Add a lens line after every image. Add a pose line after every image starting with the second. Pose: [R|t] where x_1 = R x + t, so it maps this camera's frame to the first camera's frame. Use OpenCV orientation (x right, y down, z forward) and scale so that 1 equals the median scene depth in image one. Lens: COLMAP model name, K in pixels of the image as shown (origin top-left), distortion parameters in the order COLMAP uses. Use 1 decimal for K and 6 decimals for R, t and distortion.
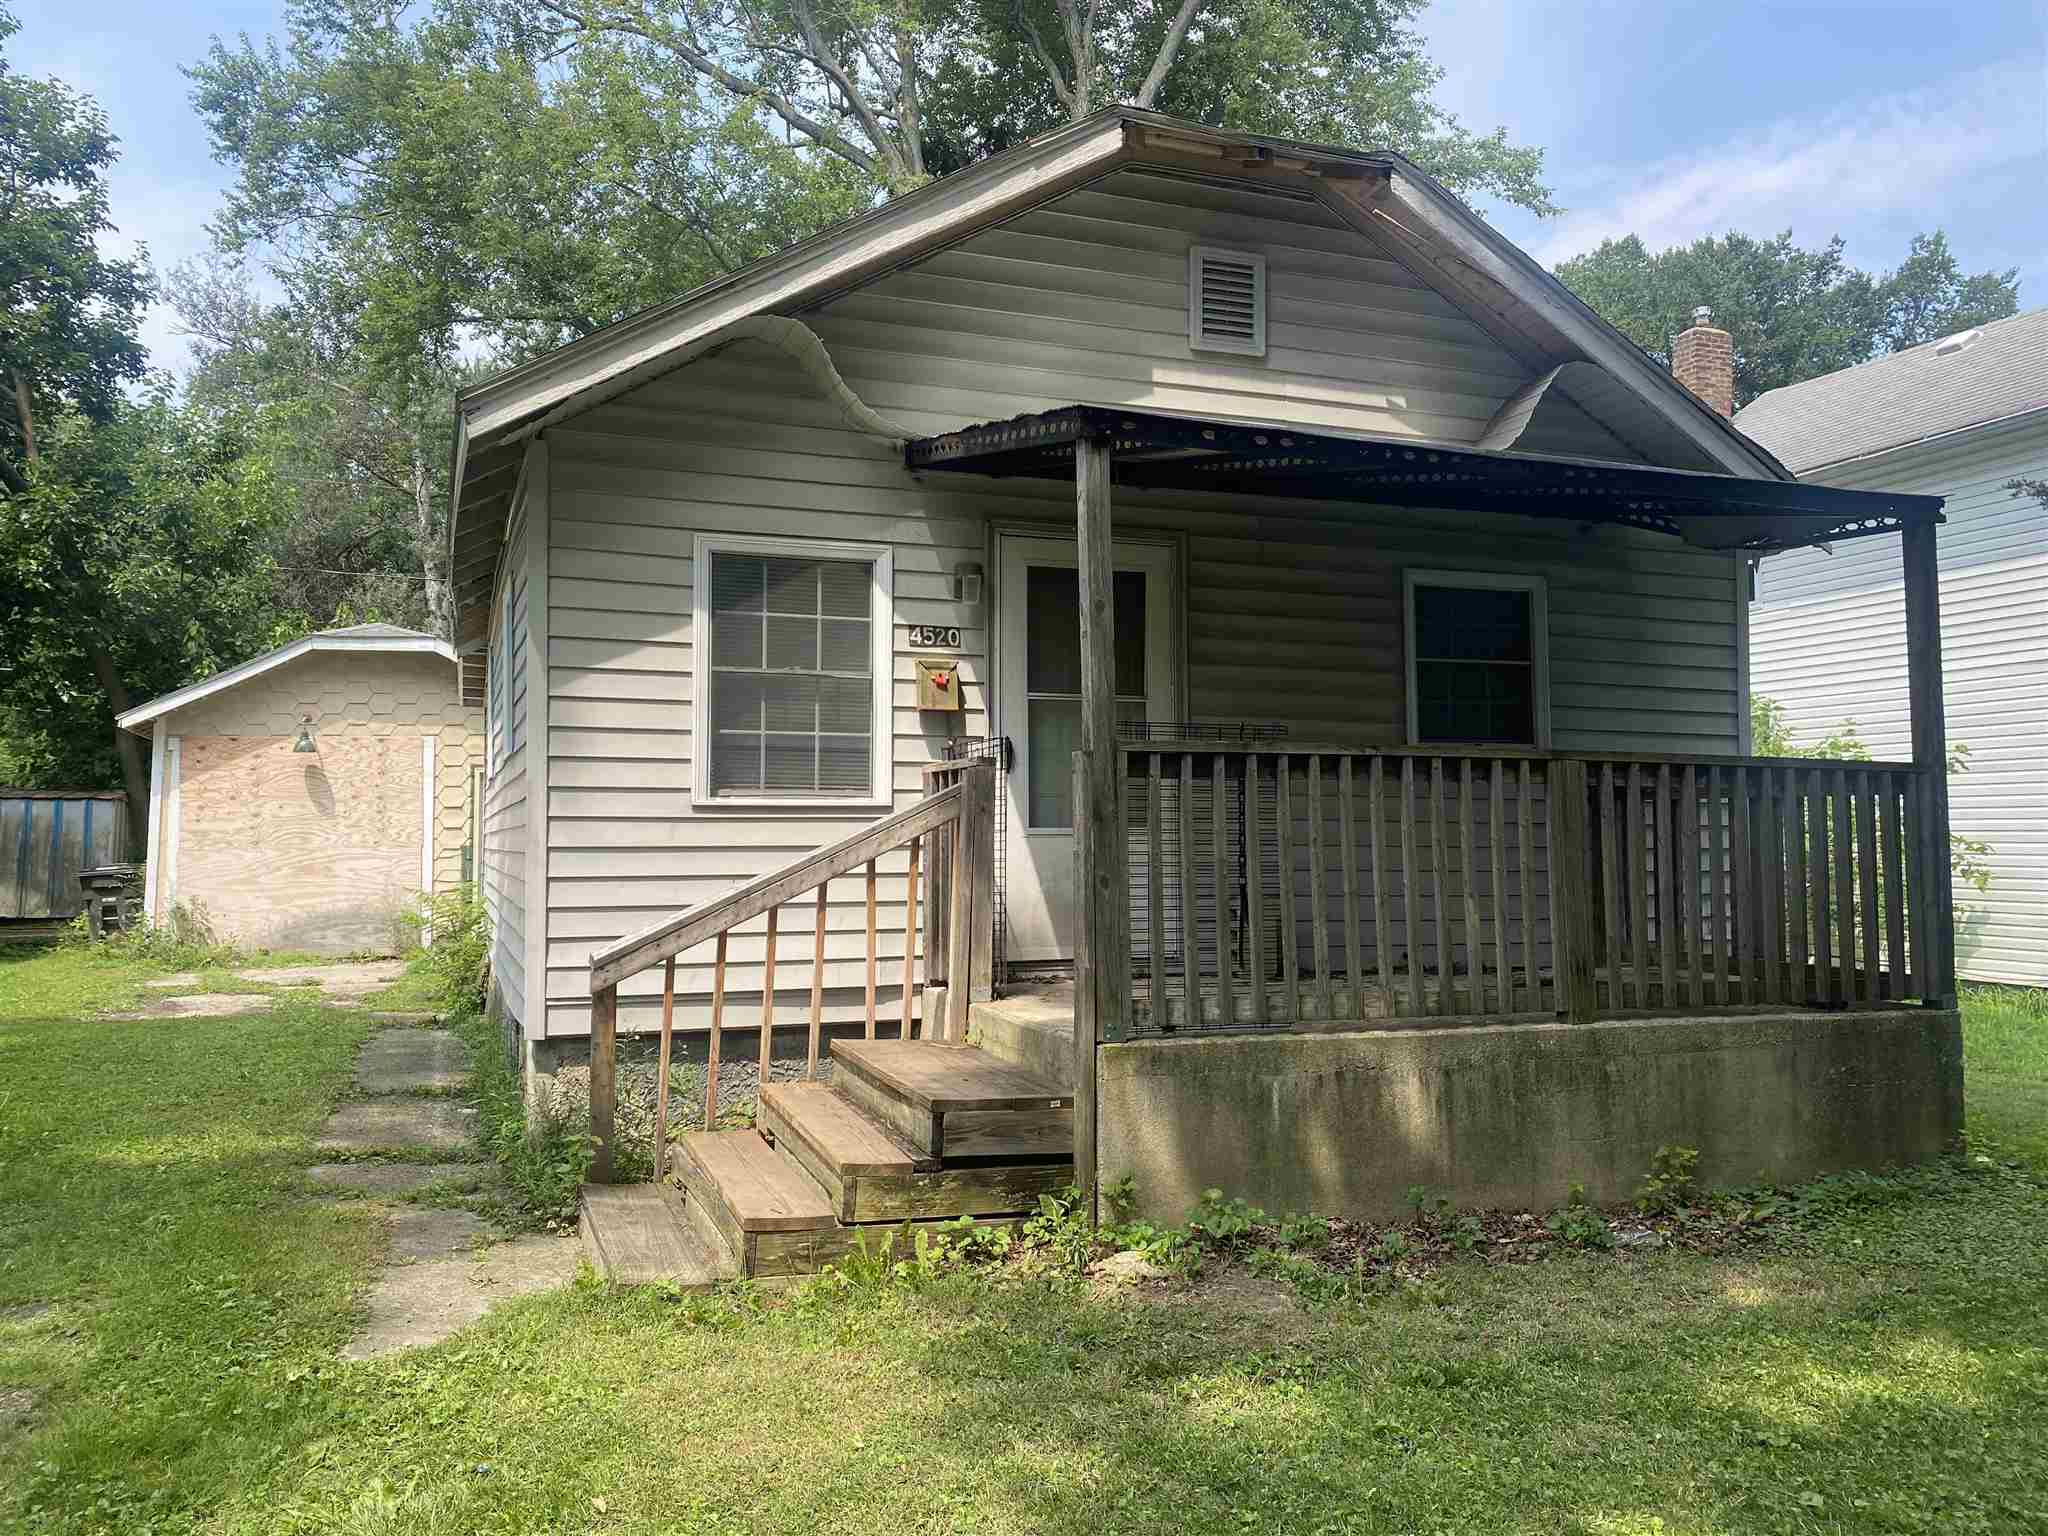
lens RADIAL K [[1537.2, 0, 941.4], [0, 1537.2, 772.1], [0, 0, 1]] dist [0.024128, -0.007396]
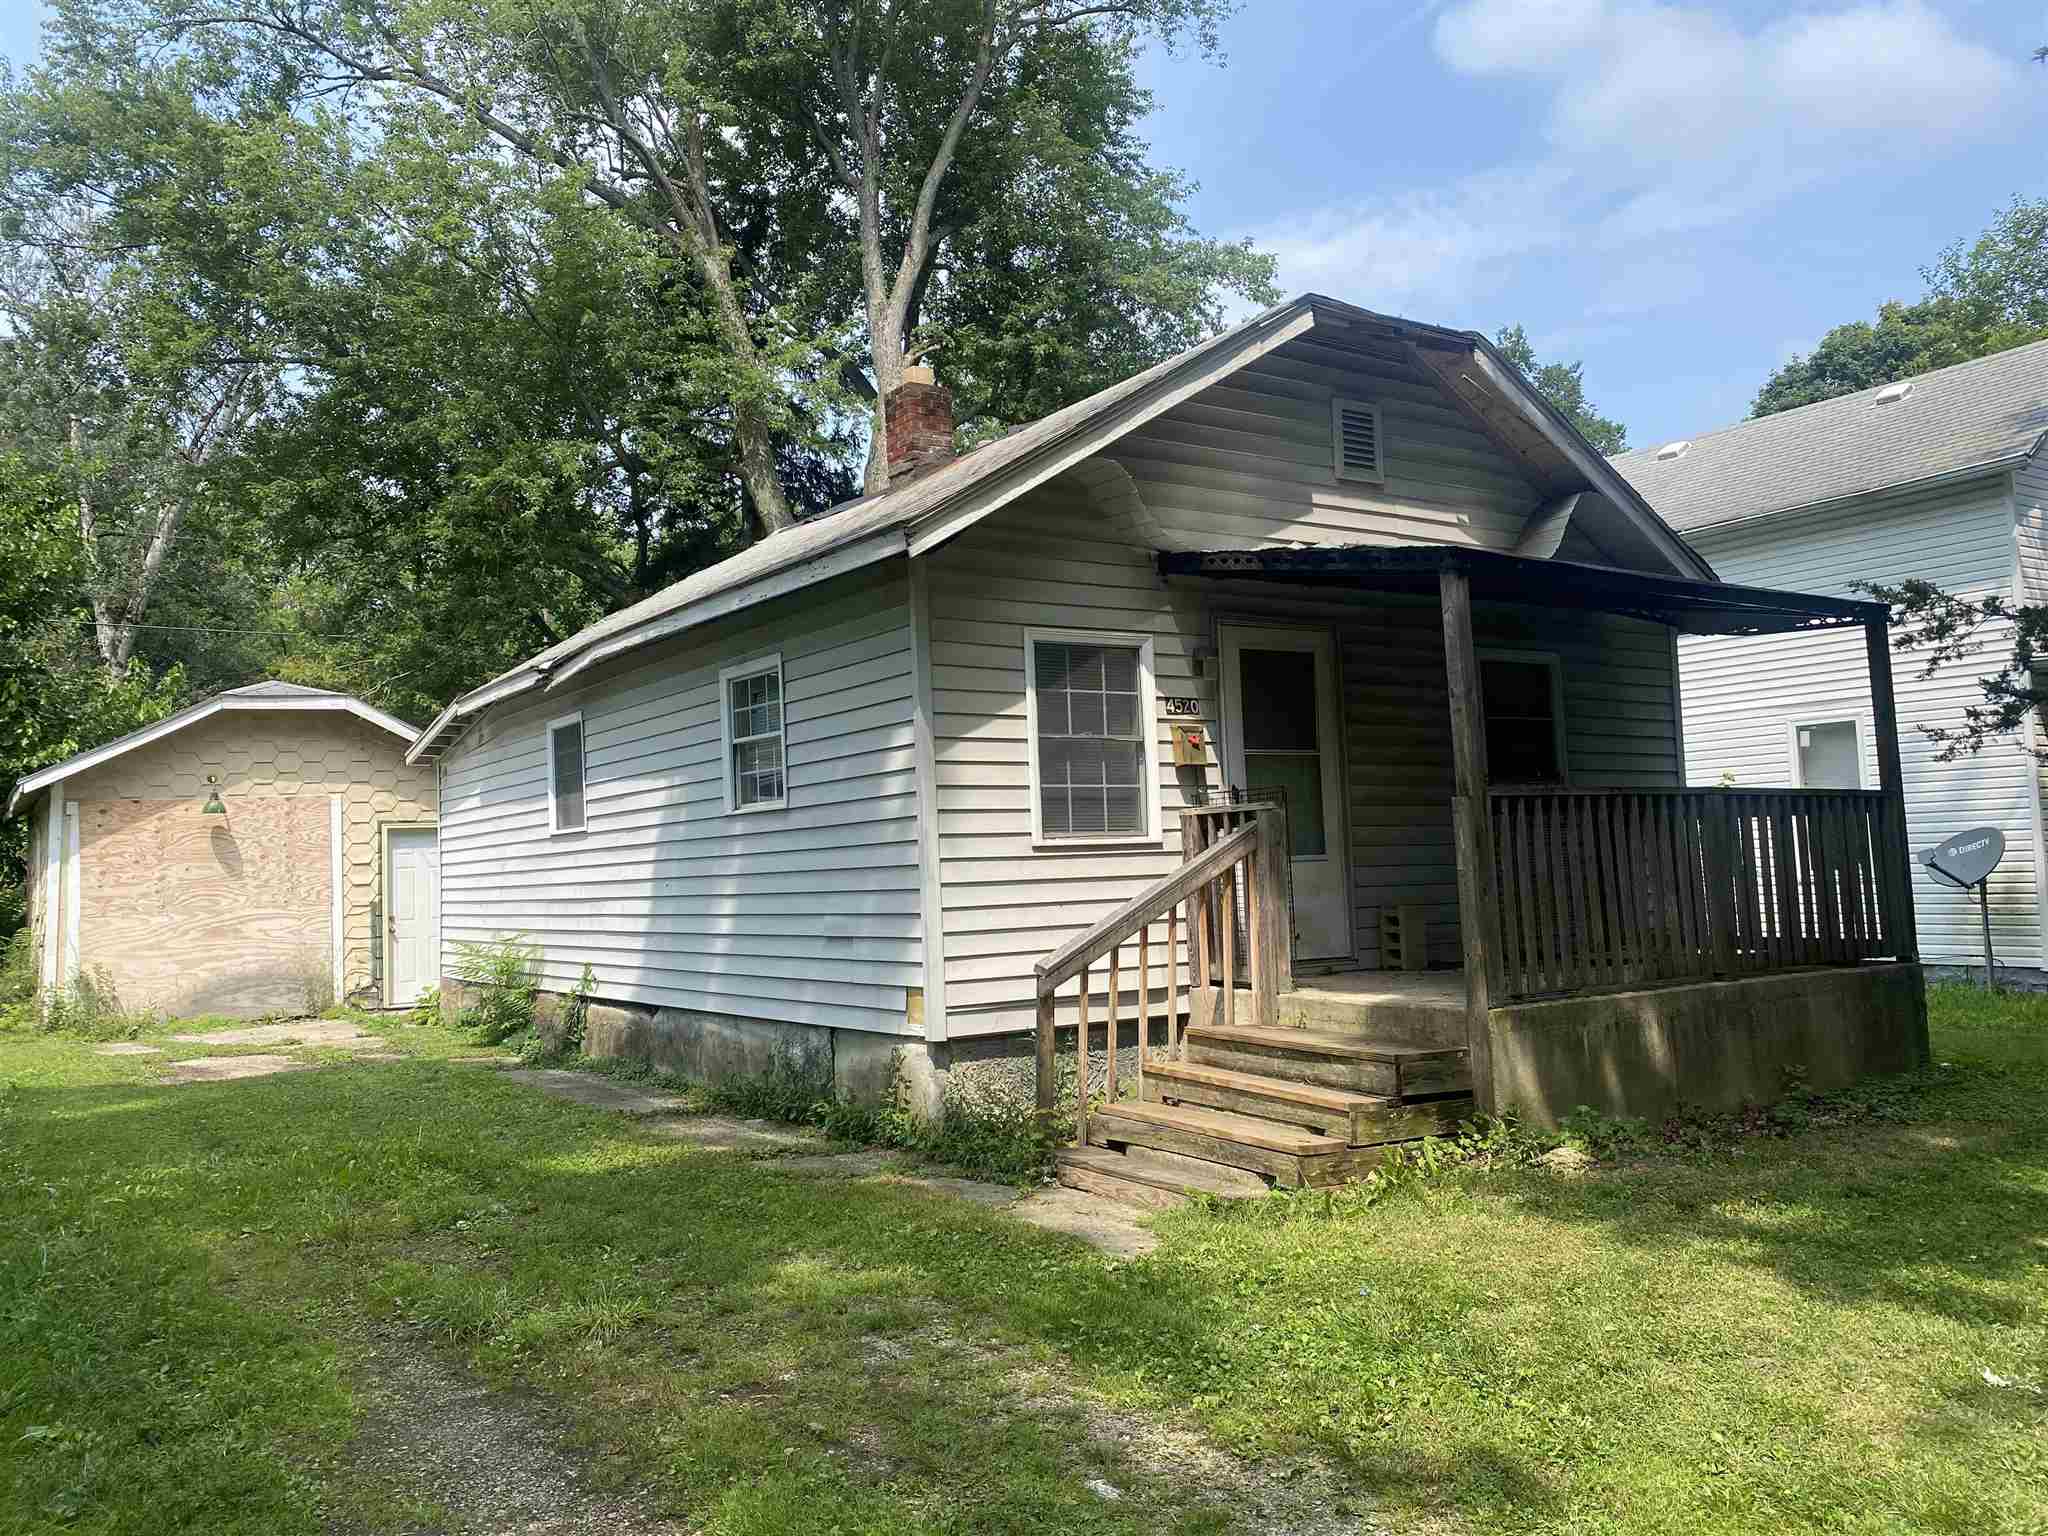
lens RADIAL K [[1563.4, 0, 881.1], [0, 1563.4, 767.4], [0, 0, 1]] dist [0.098295, -0.152656]
pose [[0.974797, -0.018757, 0.222305, -0.530145], [0.025196, 0.999340, -0.026162, -0.011375], [-0.221668, 0.031104, 0.974626, -0.192423]]
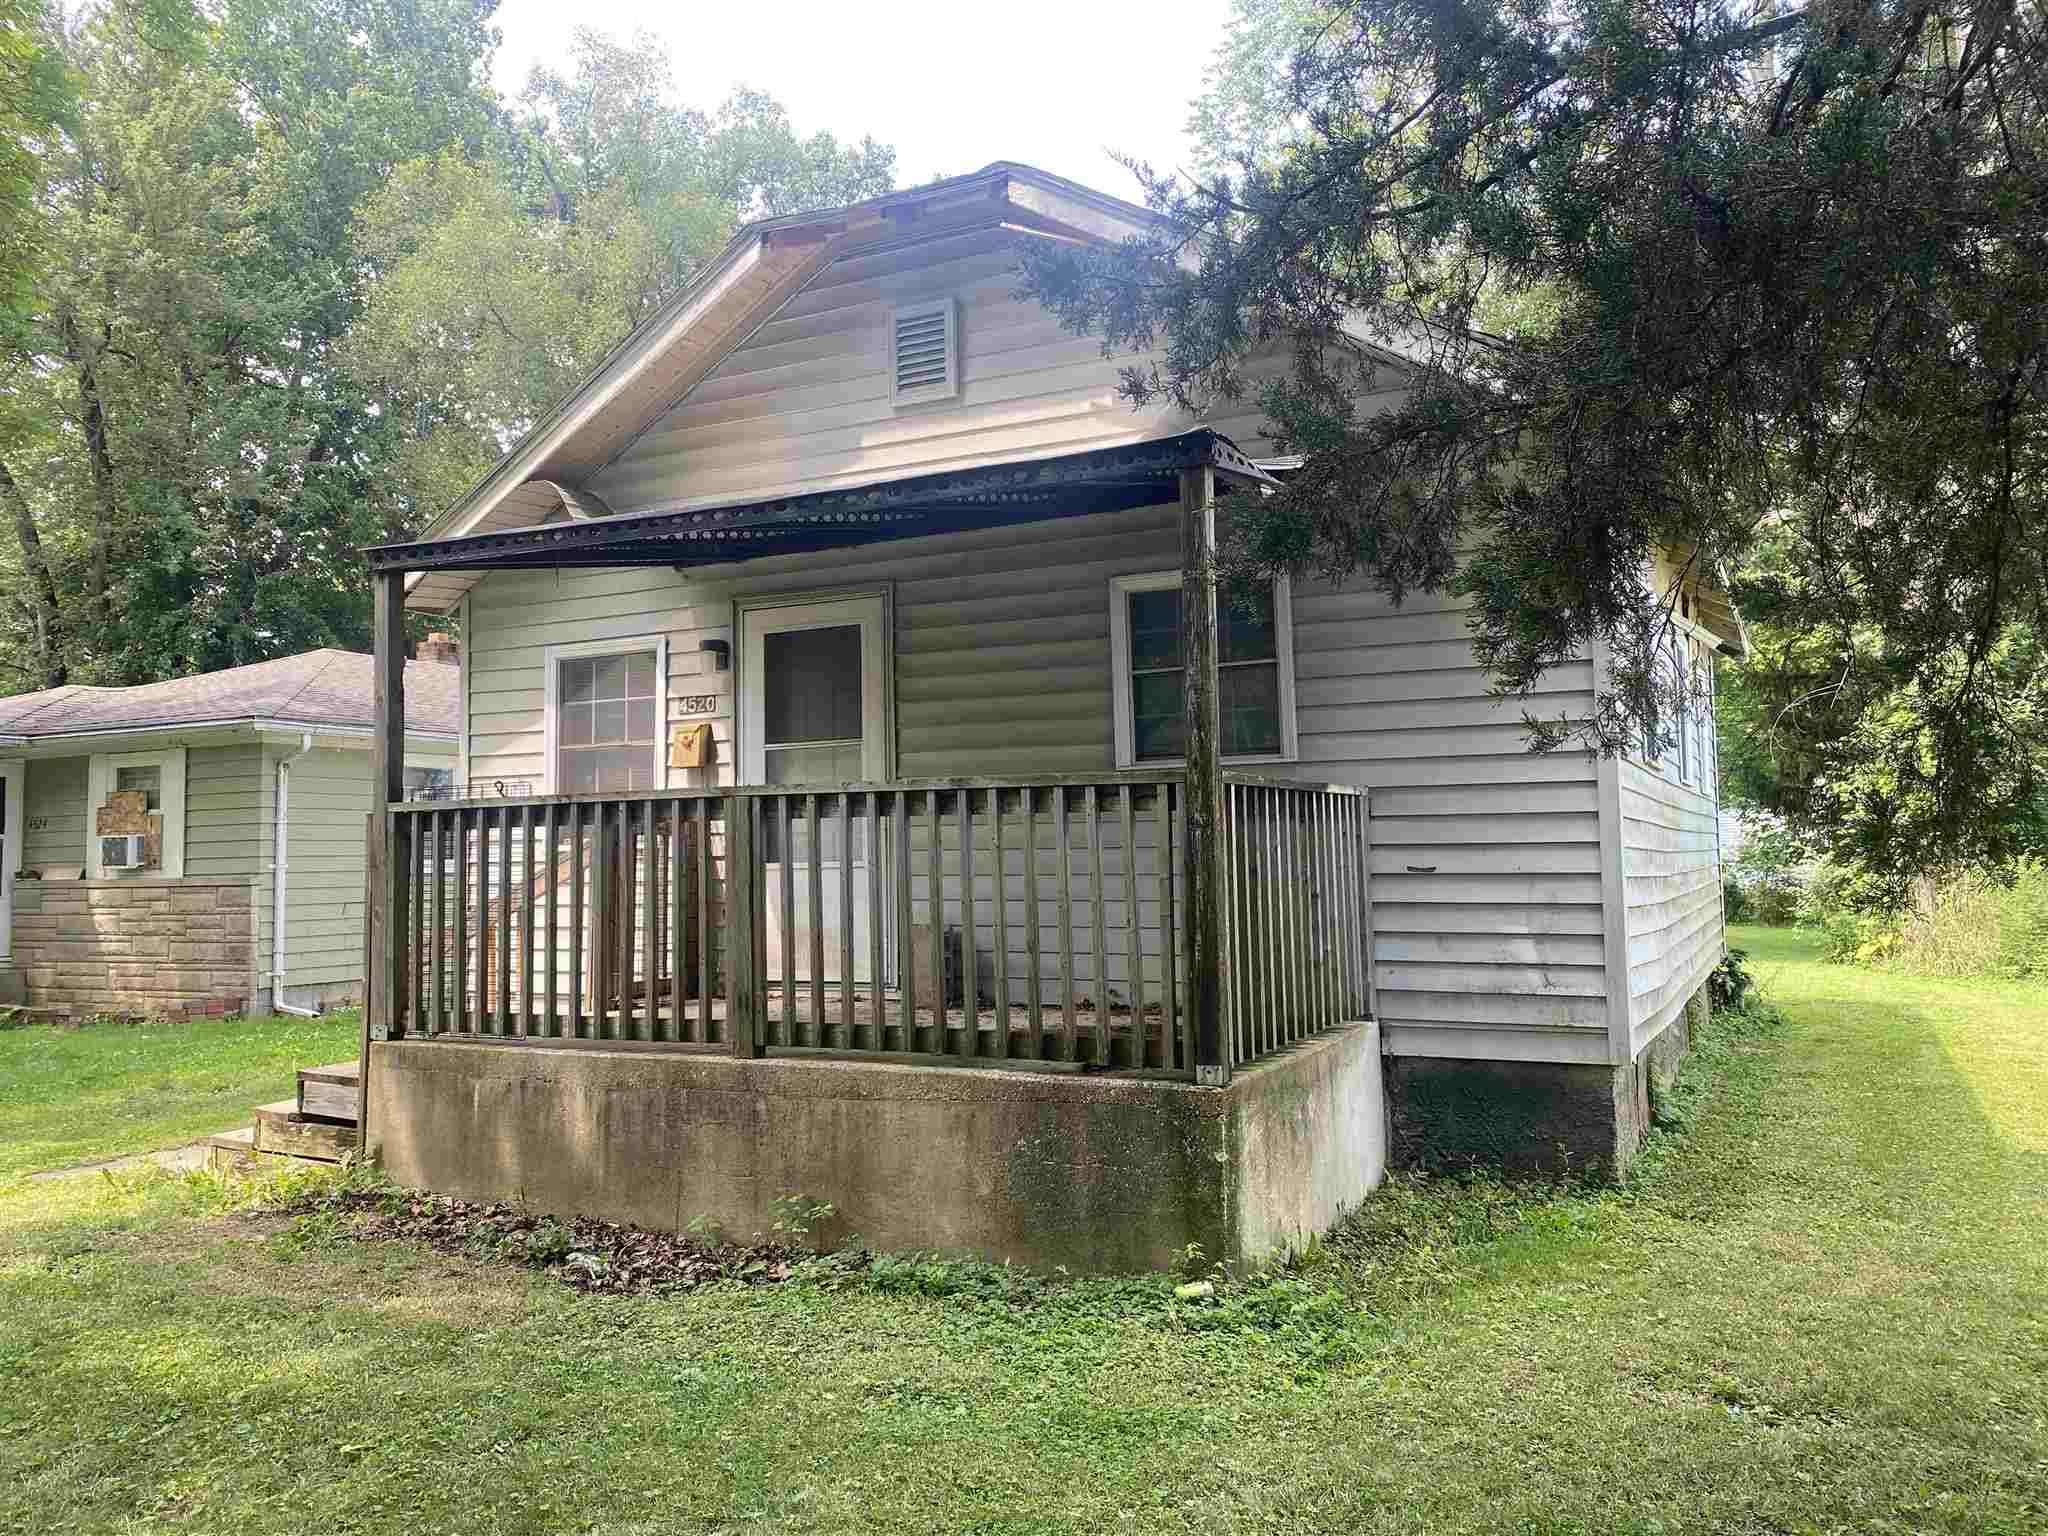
lens RADIAL K [[1528.5, 0, 1024.0], [0, 1528.5, 768.0], [0, 0, 1]] dist [0.048024, -0.081135]
pose [[0.696867, -0.058339, -0.714823, 1.019771], [0.045345, 0.998276, -0.037267, 0.015643], [0.715765, -0.006444, 0.698311, 0.351263]]
